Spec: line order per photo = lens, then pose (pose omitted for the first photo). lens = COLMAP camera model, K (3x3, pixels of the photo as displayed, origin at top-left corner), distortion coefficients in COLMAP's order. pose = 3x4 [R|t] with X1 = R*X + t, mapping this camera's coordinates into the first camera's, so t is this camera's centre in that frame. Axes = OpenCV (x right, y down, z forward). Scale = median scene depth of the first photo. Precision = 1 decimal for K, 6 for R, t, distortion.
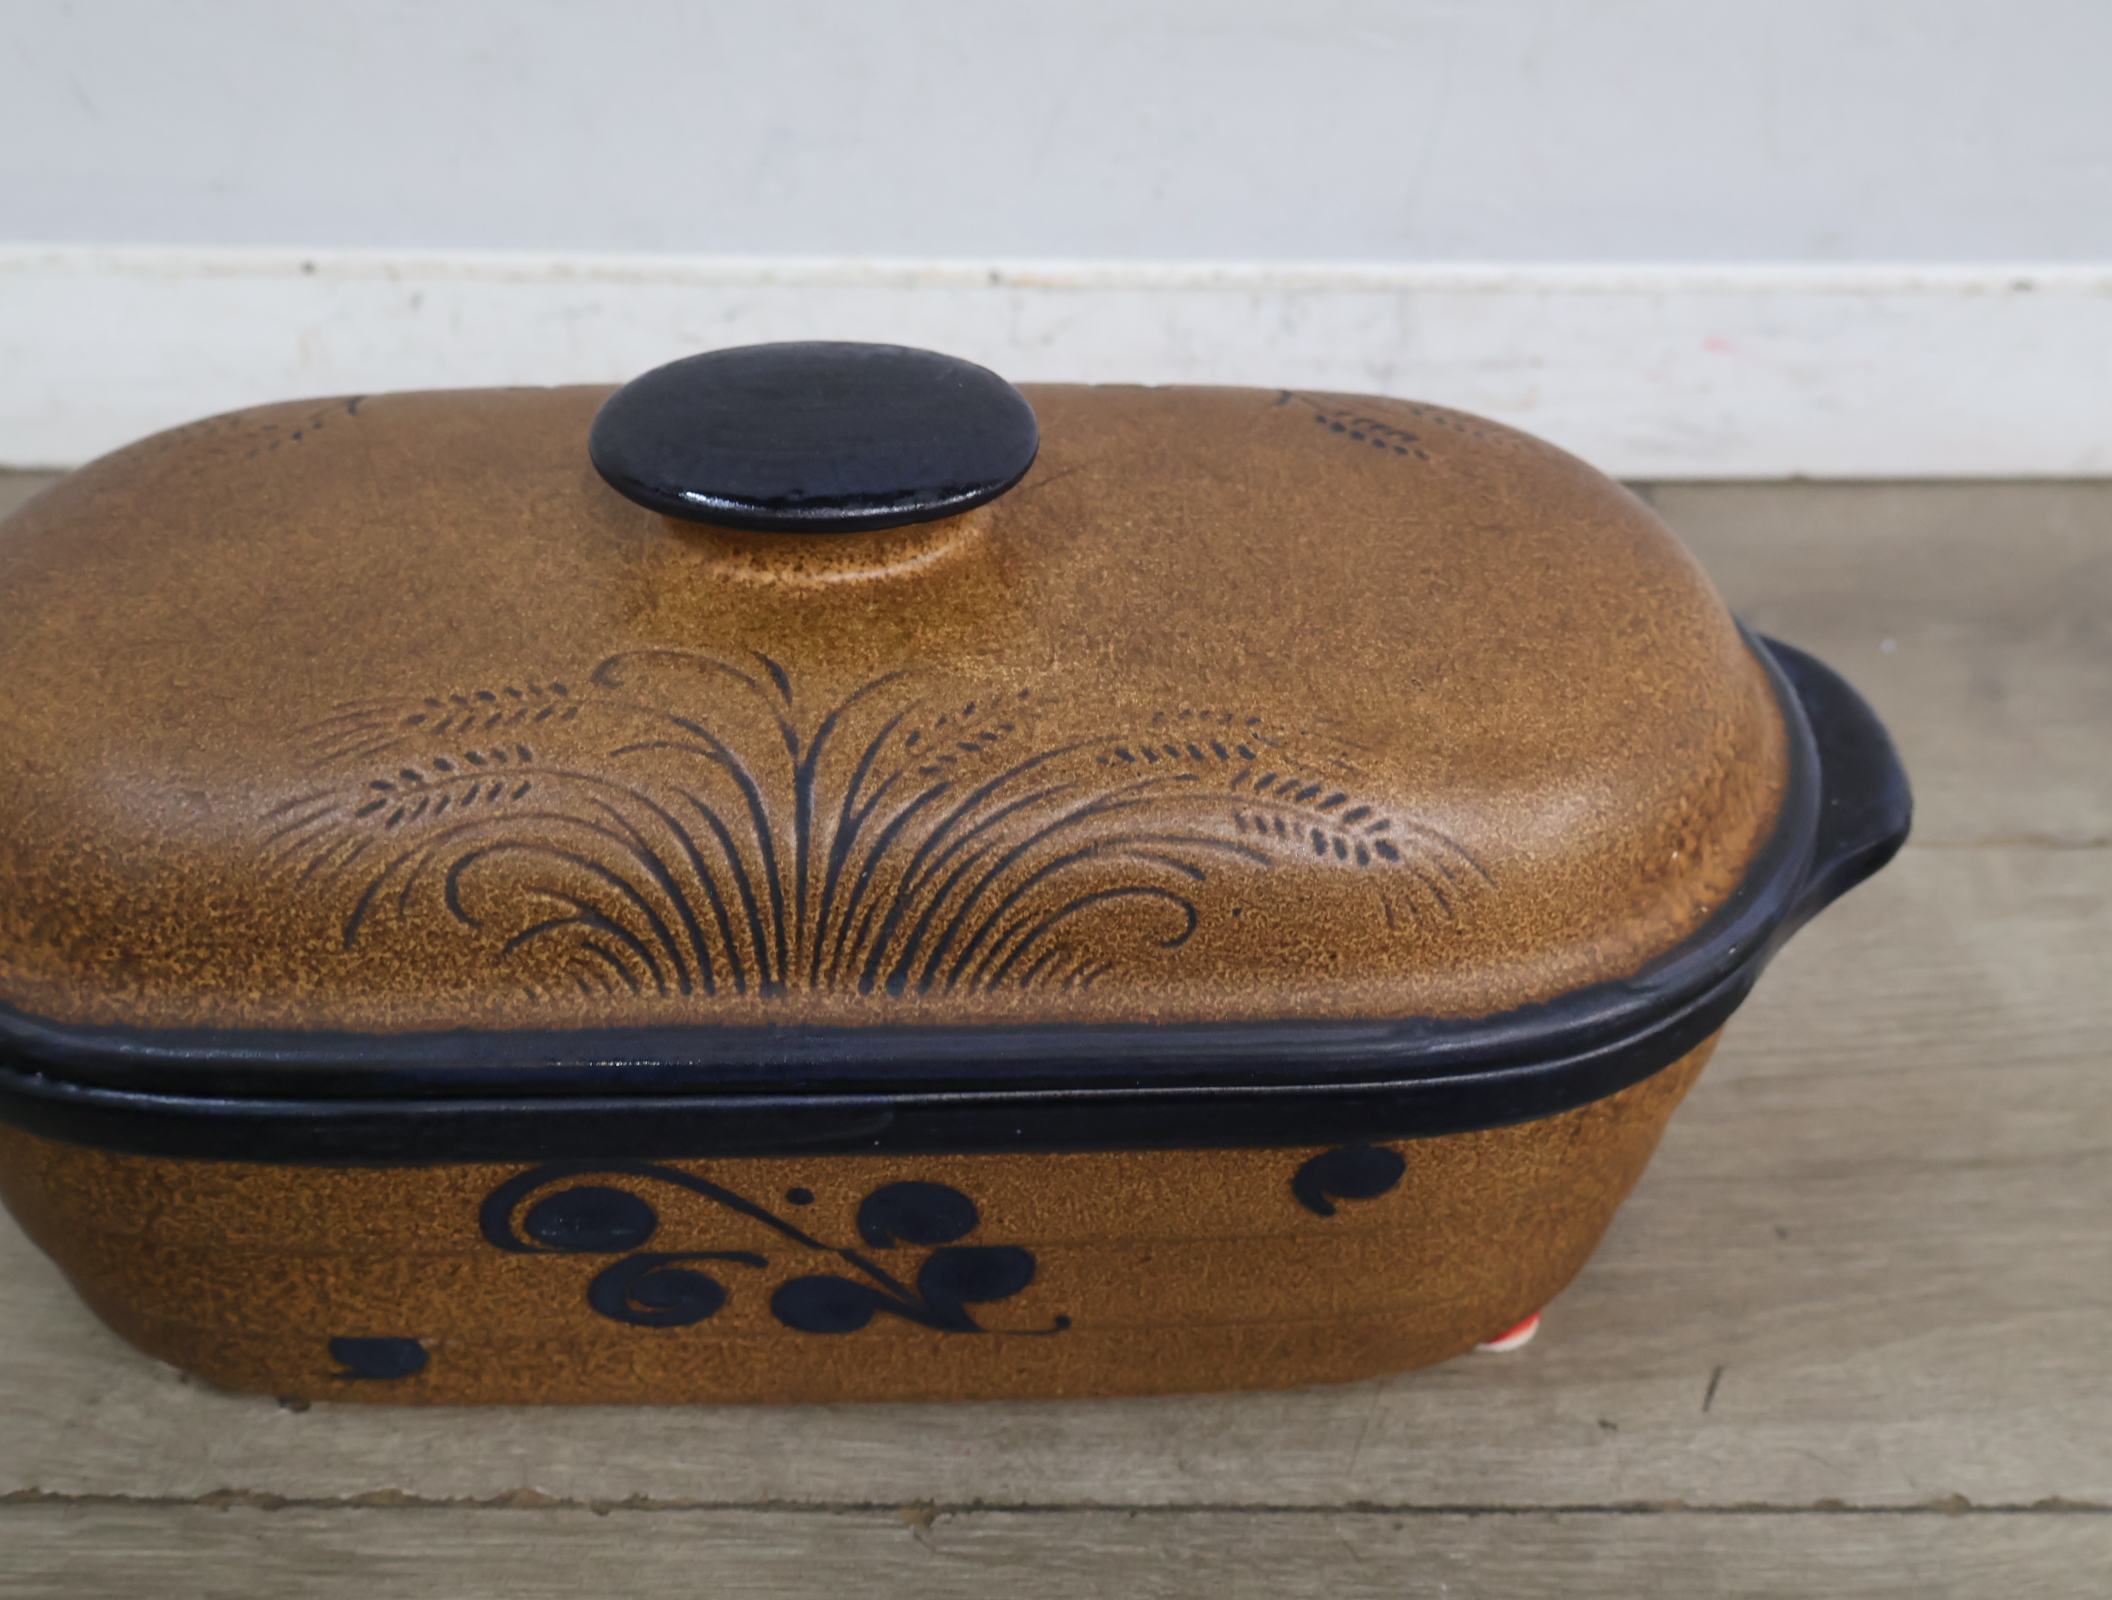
lens RADIAL K [[2451.5, 0, 1044.5], [0, 2451.5, 798.3], [0, 0, 1]] dist [0.013215, -0.003892]
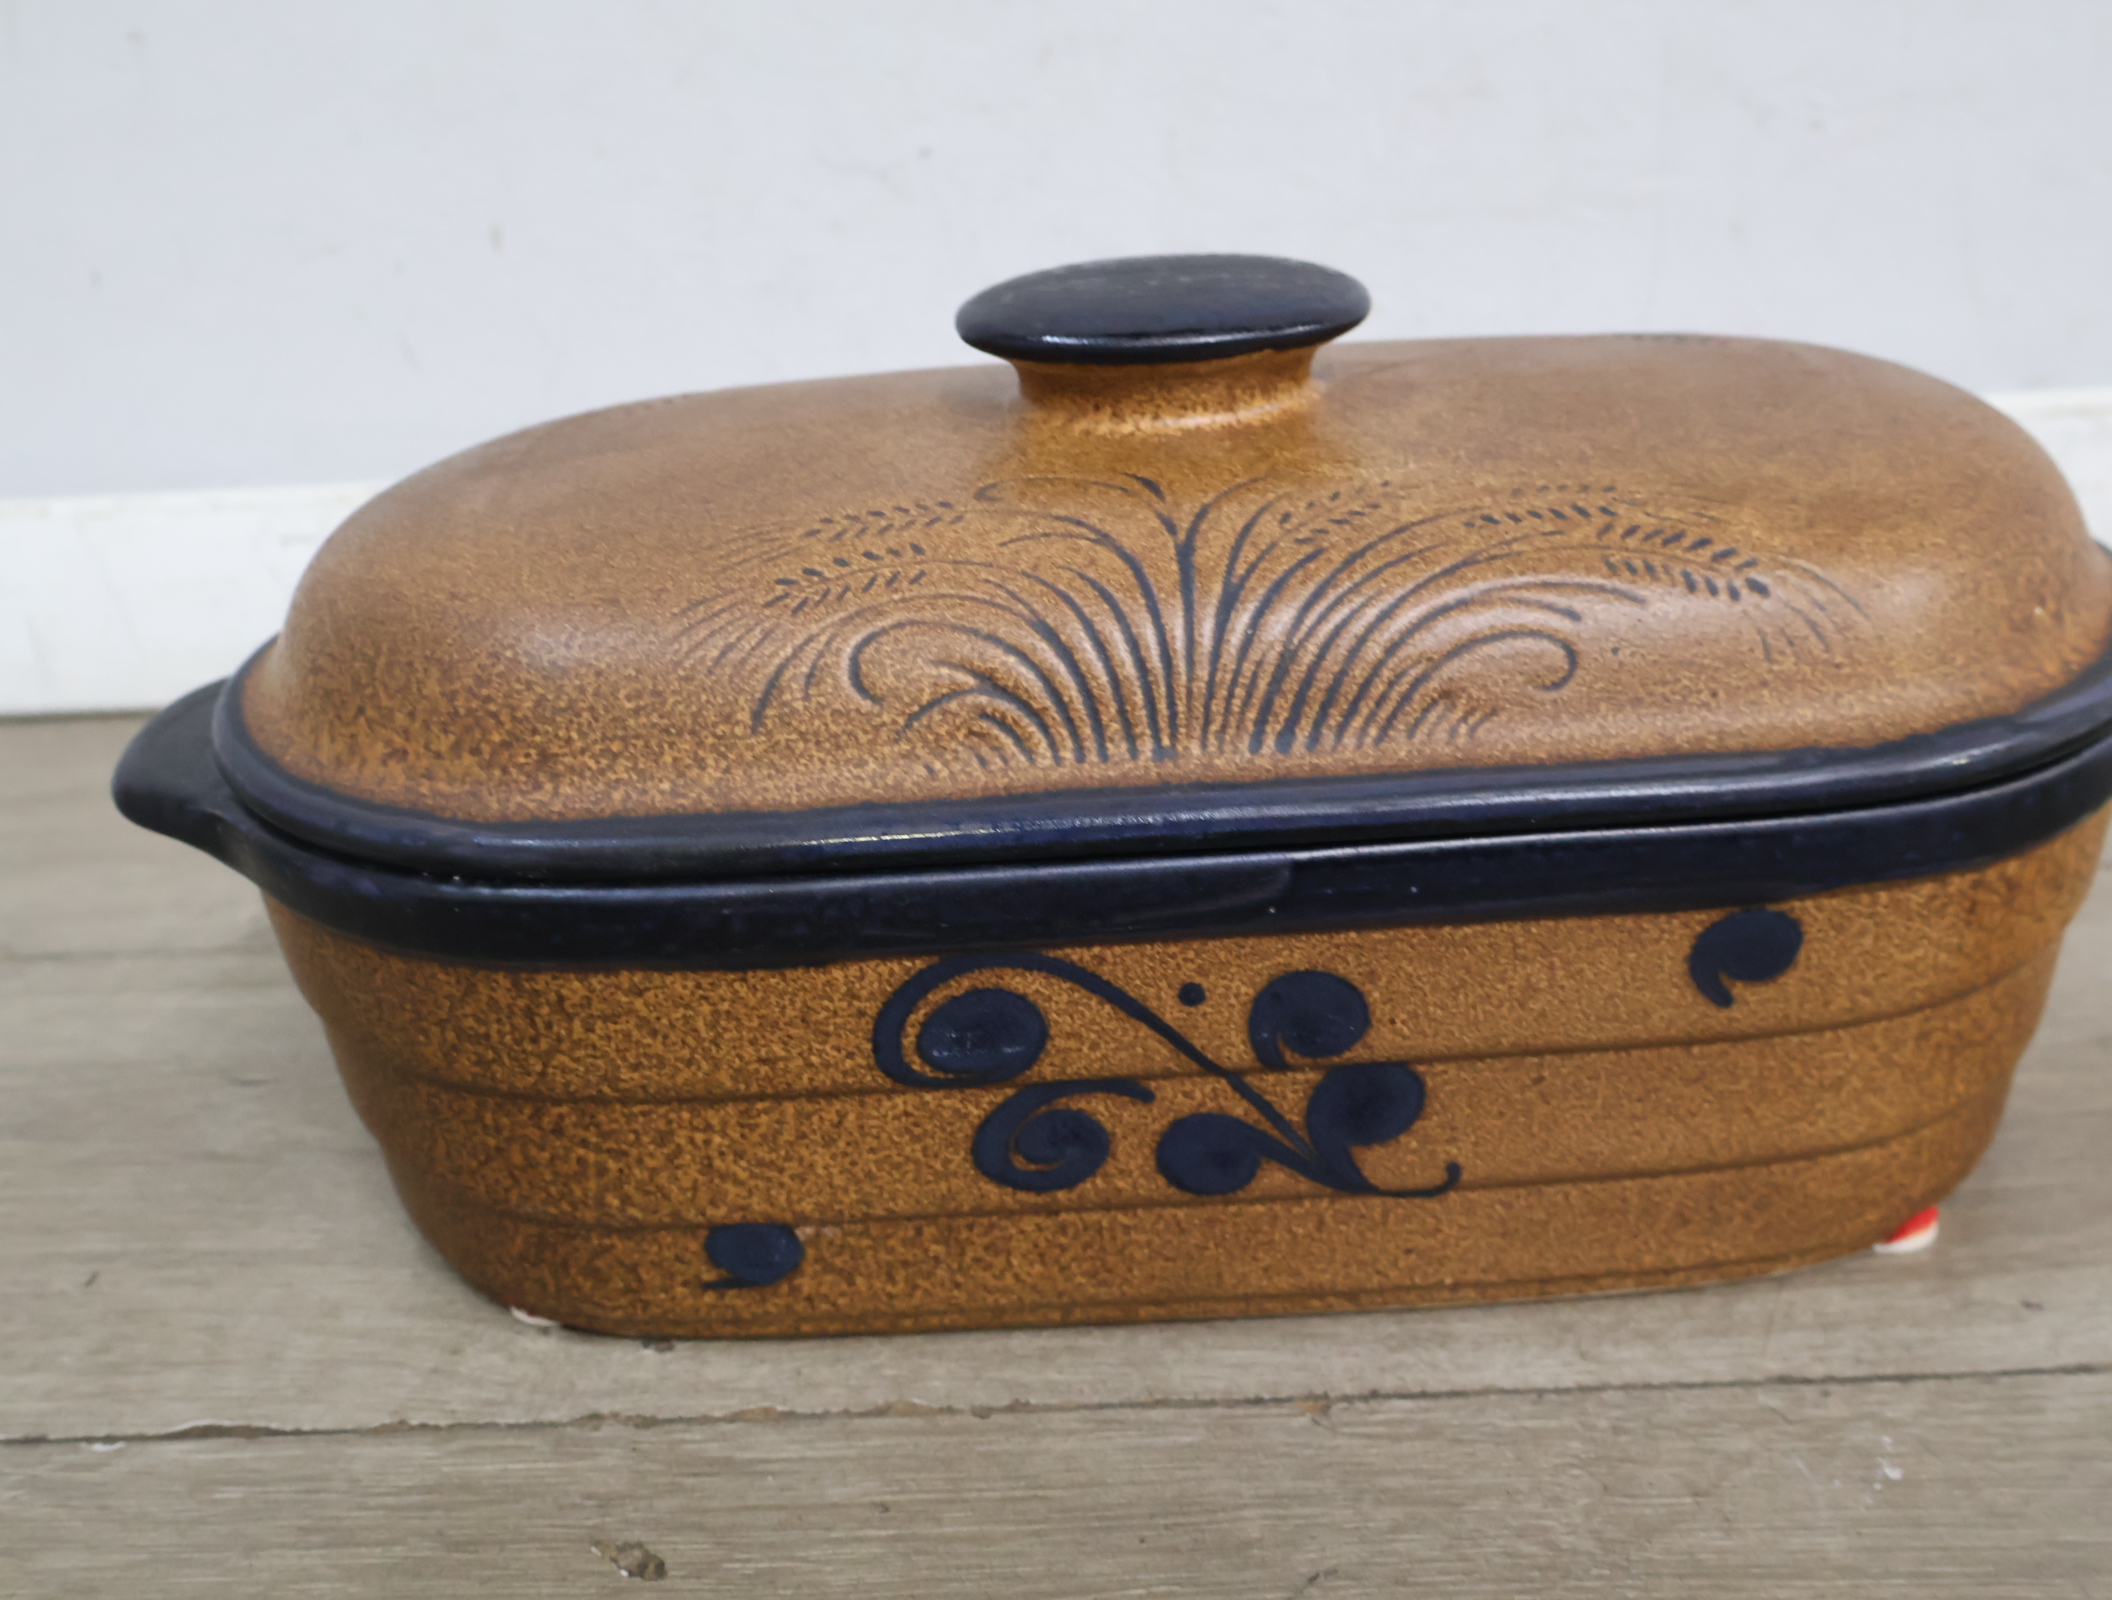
lens RADIAL K [[2451.5, 0, 1044.5], [0, 2451.5, 798.3], [0, 0, 1]] dist [0.013215, -0.003892]
pose [[0.997183, -0.056138, -0.049747, -0.106536], [0.041246, 0.964336, -0.261447, 0.347040], [0.062650, 0.258658, 0.963935, 0.014766]]
